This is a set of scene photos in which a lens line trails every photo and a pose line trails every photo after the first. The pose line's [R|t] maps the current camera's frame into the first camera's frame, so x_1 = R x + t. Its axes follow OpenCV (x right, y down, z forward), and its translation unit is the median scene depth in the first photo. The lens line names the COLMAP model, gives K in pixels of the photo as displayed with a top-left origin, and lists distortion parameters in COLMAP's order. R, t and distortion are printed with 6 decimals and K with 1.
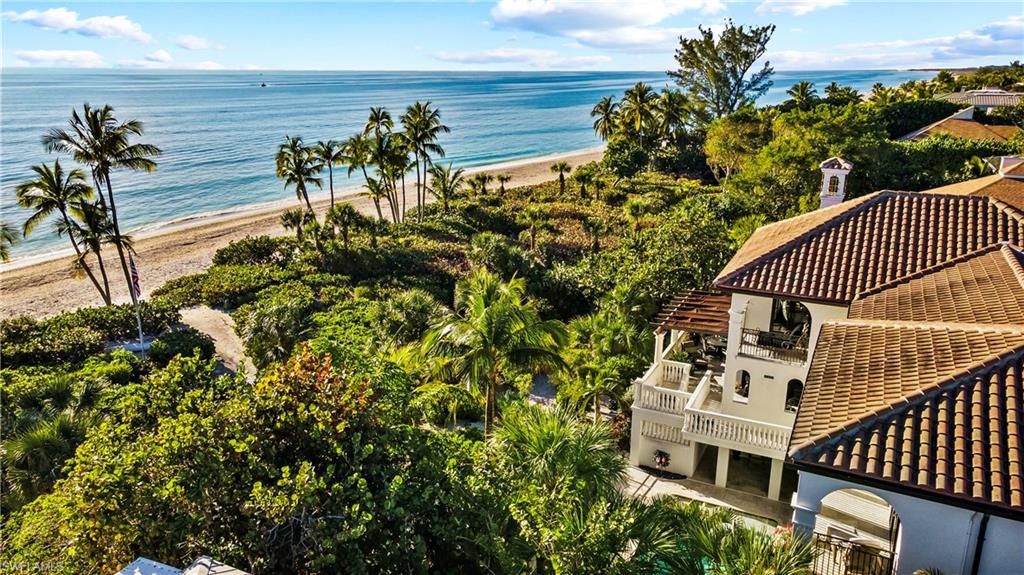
lens RADIAL K [[747.3, 0, 485.1], [0, 747.3, 287.1], [0, 0, 1]] dist [-0.007587, 0.055001]
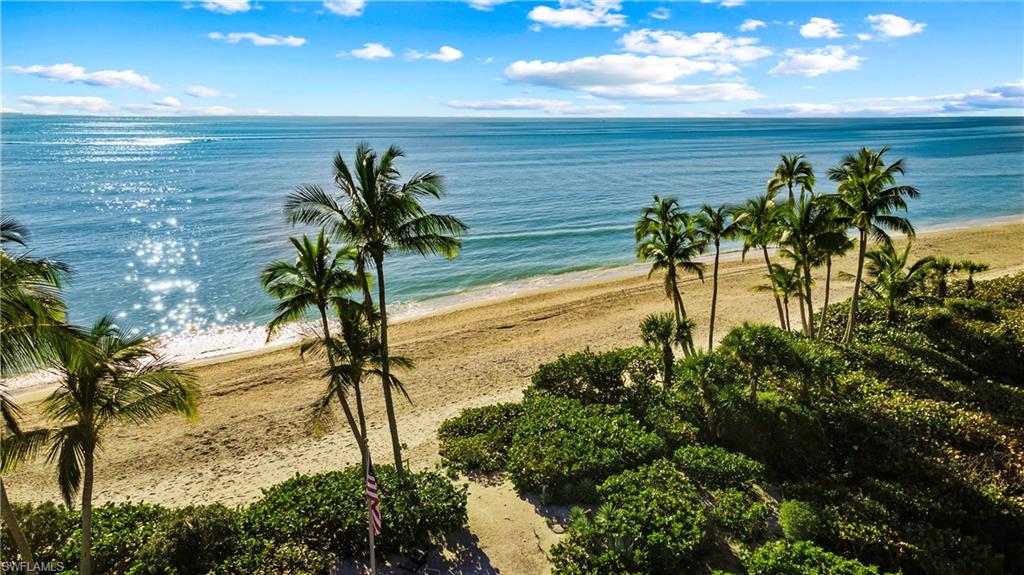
lens RADIAL K [[747.3, 0, 485.1], [0, 747.3, 287.1], [0, 0, 1]] dist [-0.007587, 0.055001]
pose [[0.909144, 0.086938, -0.407308, -0.134662], [-0.111036, 0.993169, -0.035853, -0.086310], [0.401408, 0.077821, 0.912587, 0.358585]]
